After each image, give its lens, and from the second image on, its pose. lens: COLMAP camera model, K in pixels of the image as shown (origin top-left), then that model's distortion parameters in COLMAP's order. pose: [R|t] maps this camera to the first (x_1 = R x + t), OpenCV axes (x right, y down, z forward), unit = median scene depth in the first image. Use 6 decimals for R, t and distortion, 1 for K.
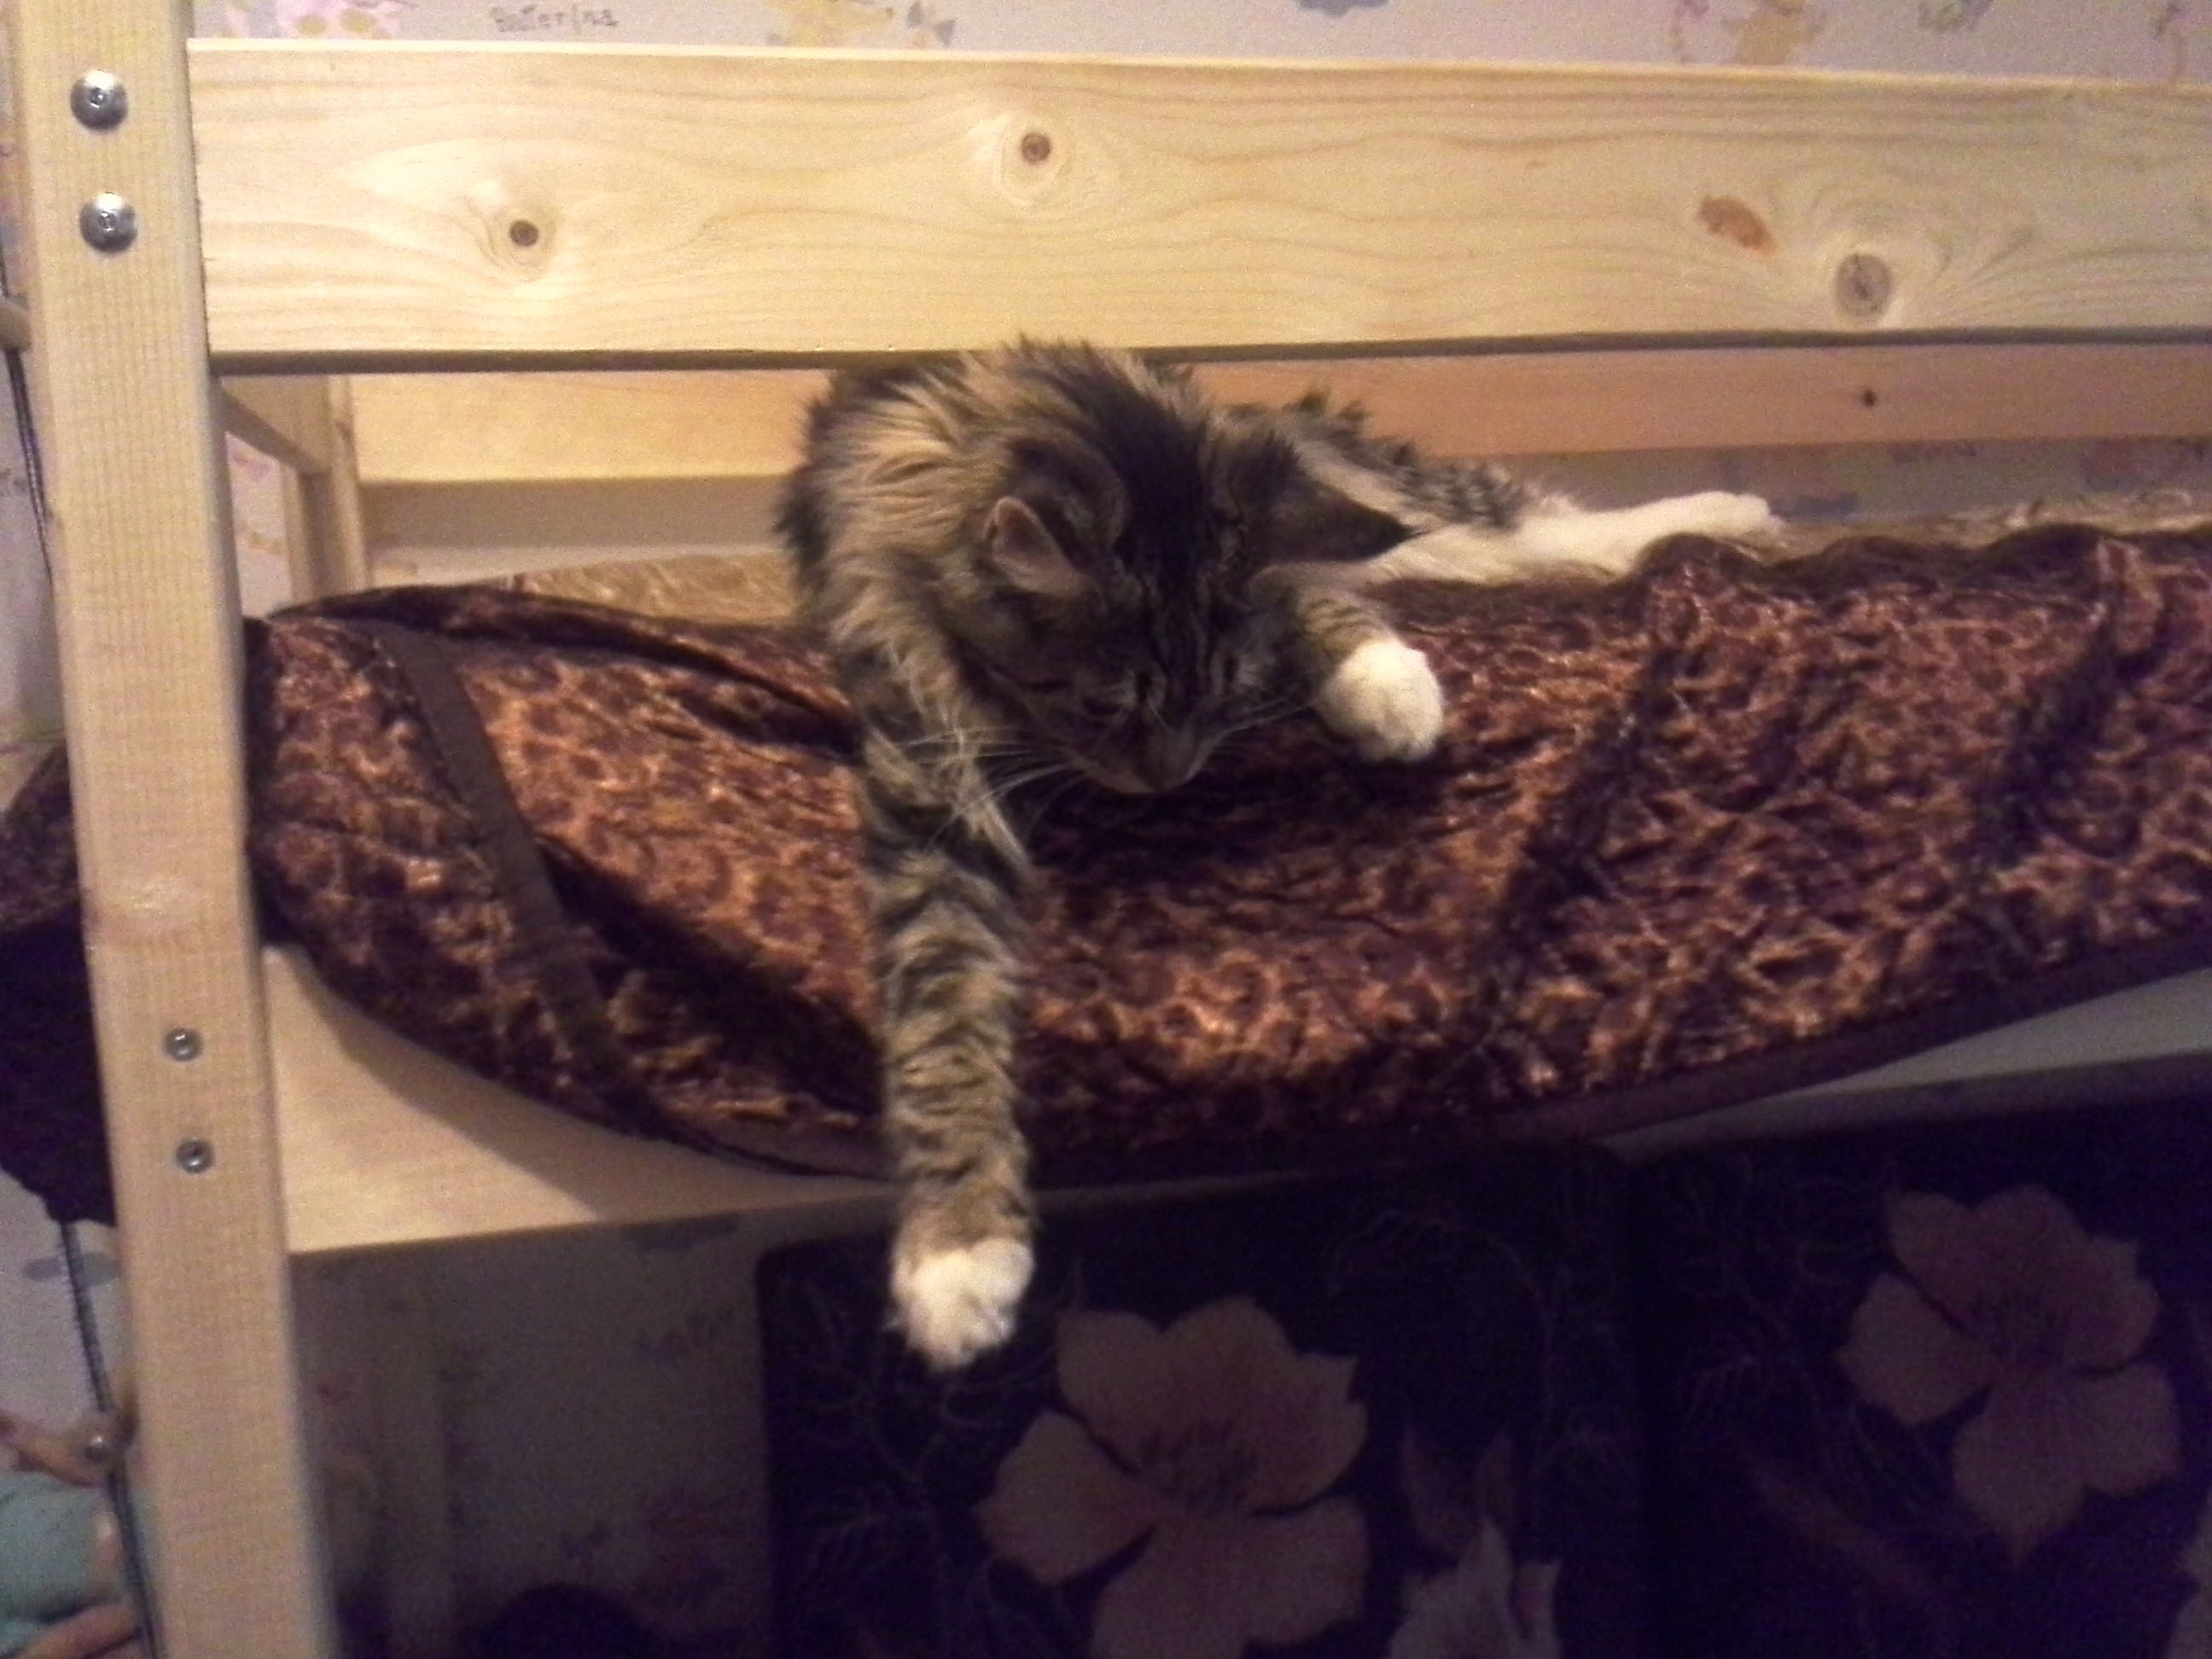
lens RADIAL K [[2374.0, 0, 1108.0], [0, 2374.0, 819.6], [0, 0, 1]] dist [0.042561, 0.000000]
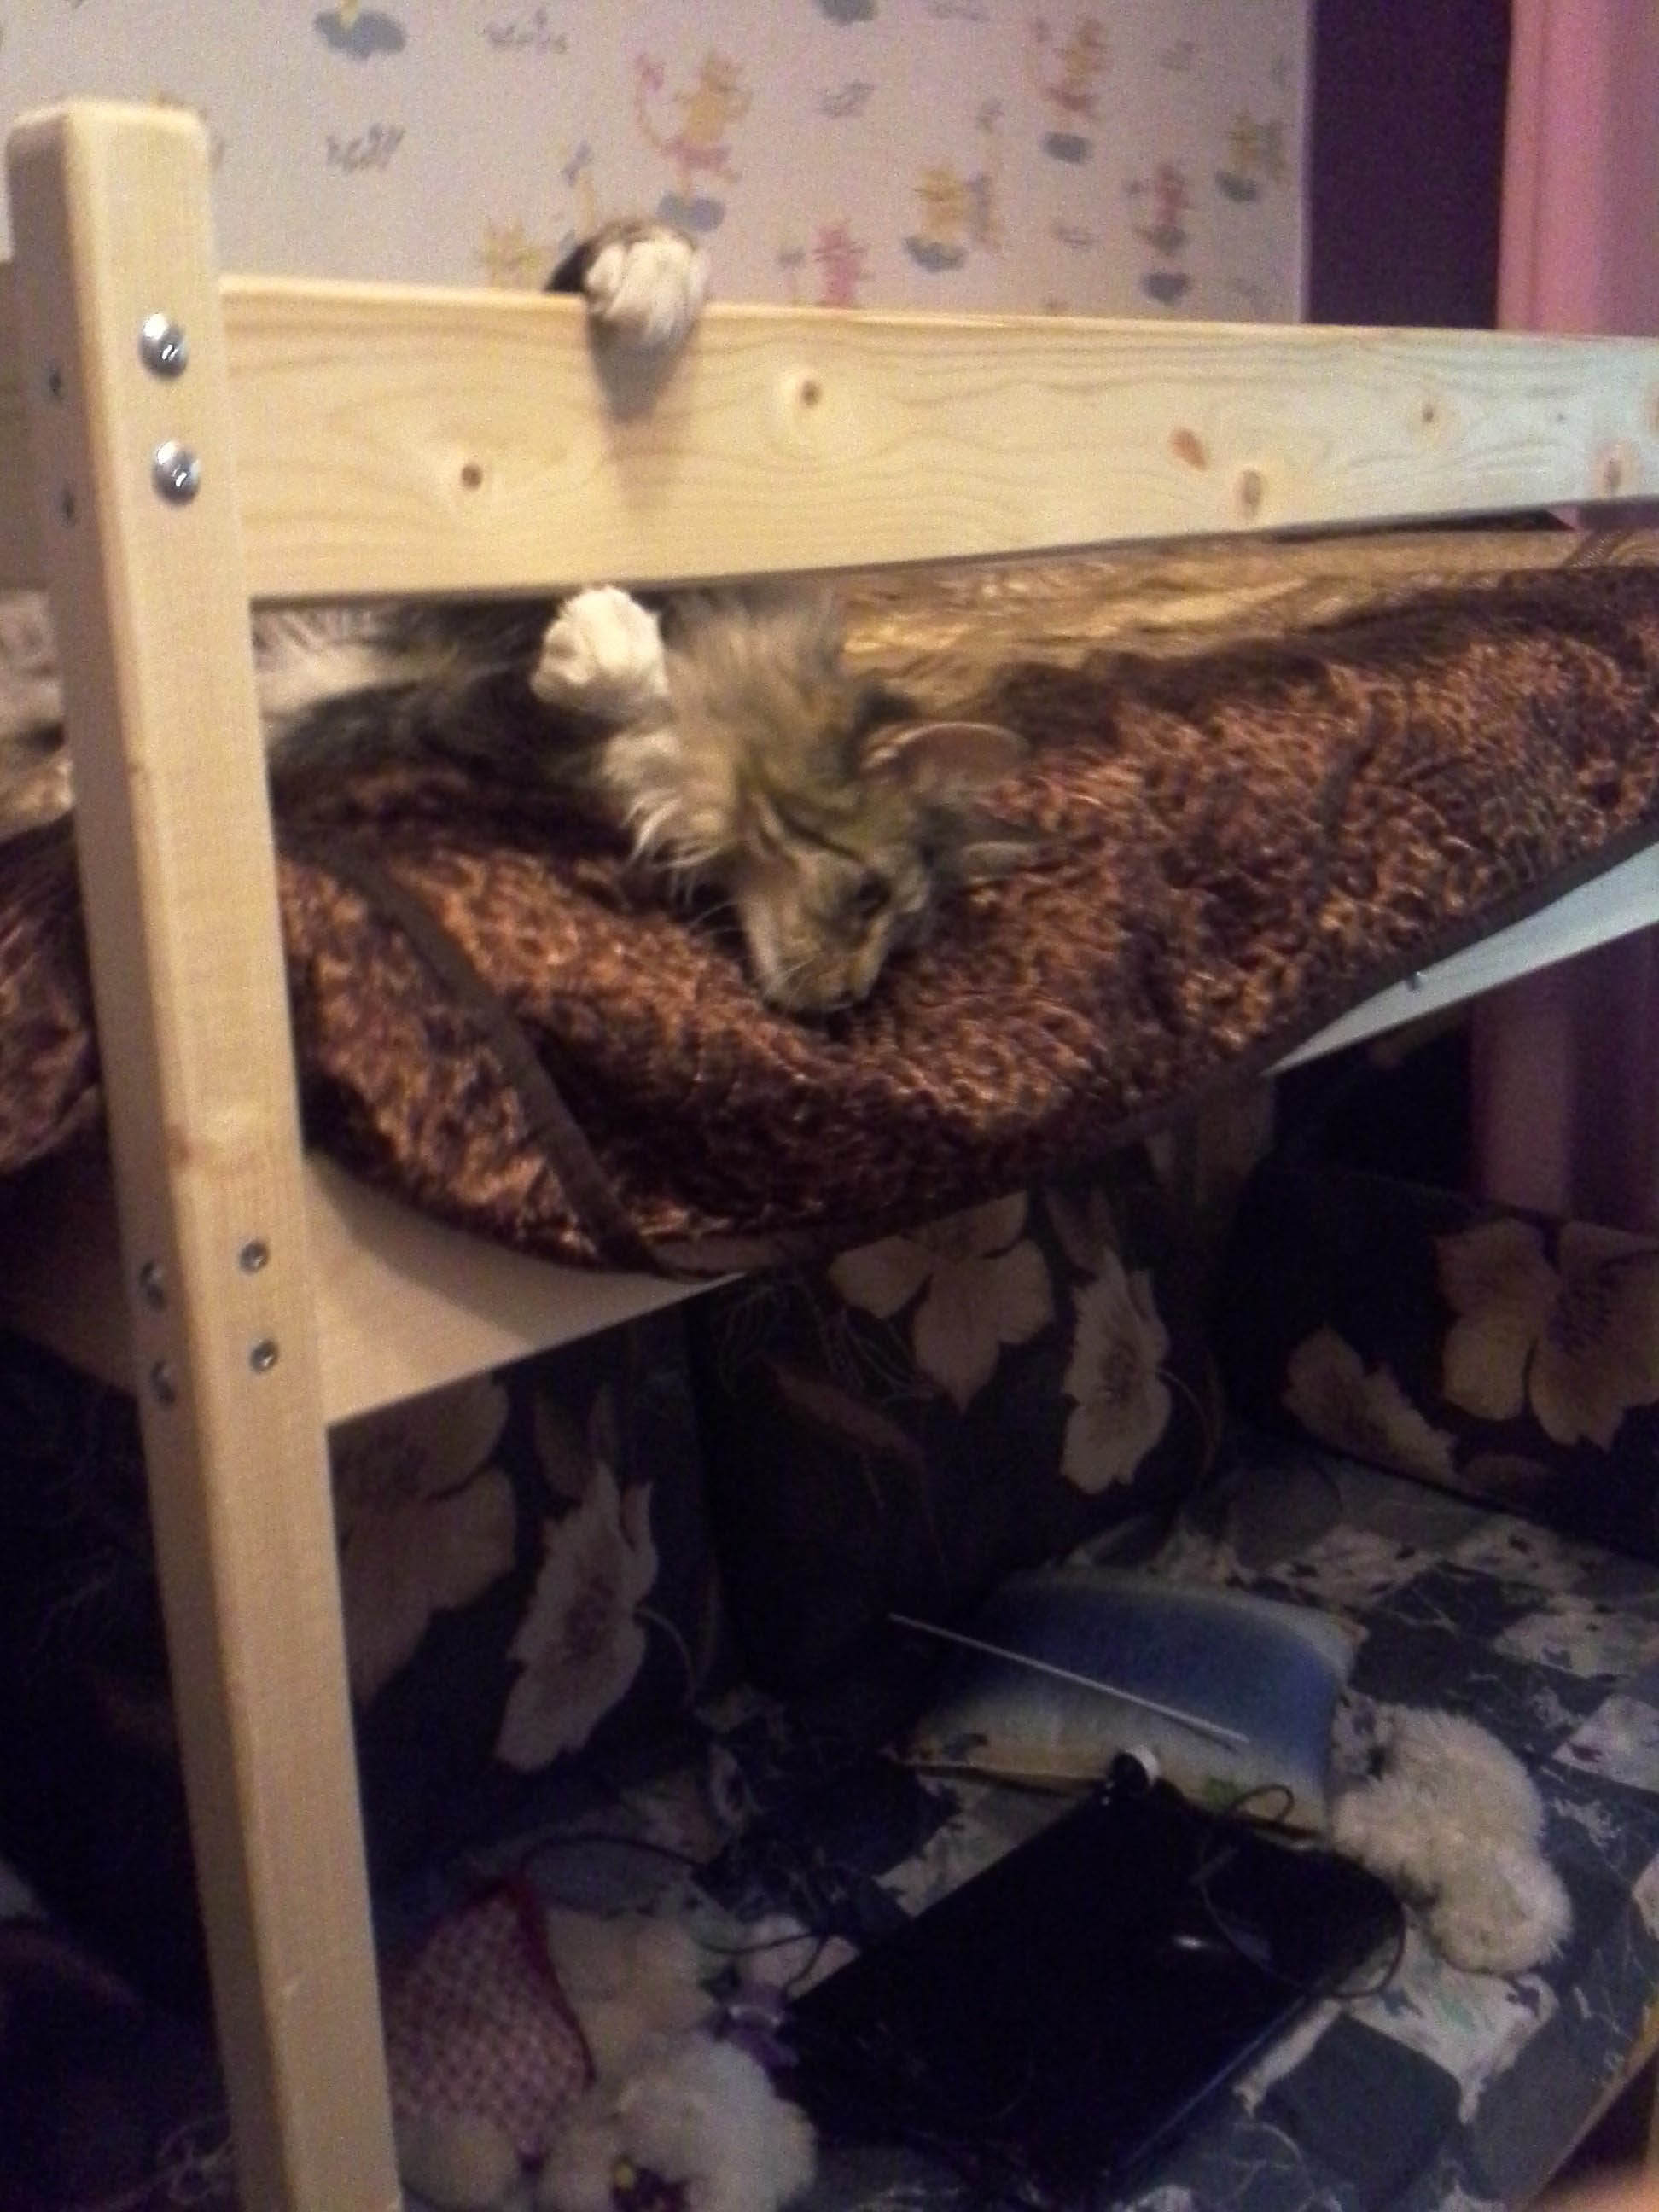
lens RADIAL K [[2374.0, 0, 845.1], [0, 2374.0, 1084.7], [0, 0, 1]] dist [0.042561, 0.000000]
pose [[0.844038, -0.123313, 0.521914, -0.614394], [0.051791, 0.987399, 0.149538, -0.106065], [-0.533777, -0.099186, 0.839788, -0.039146]]
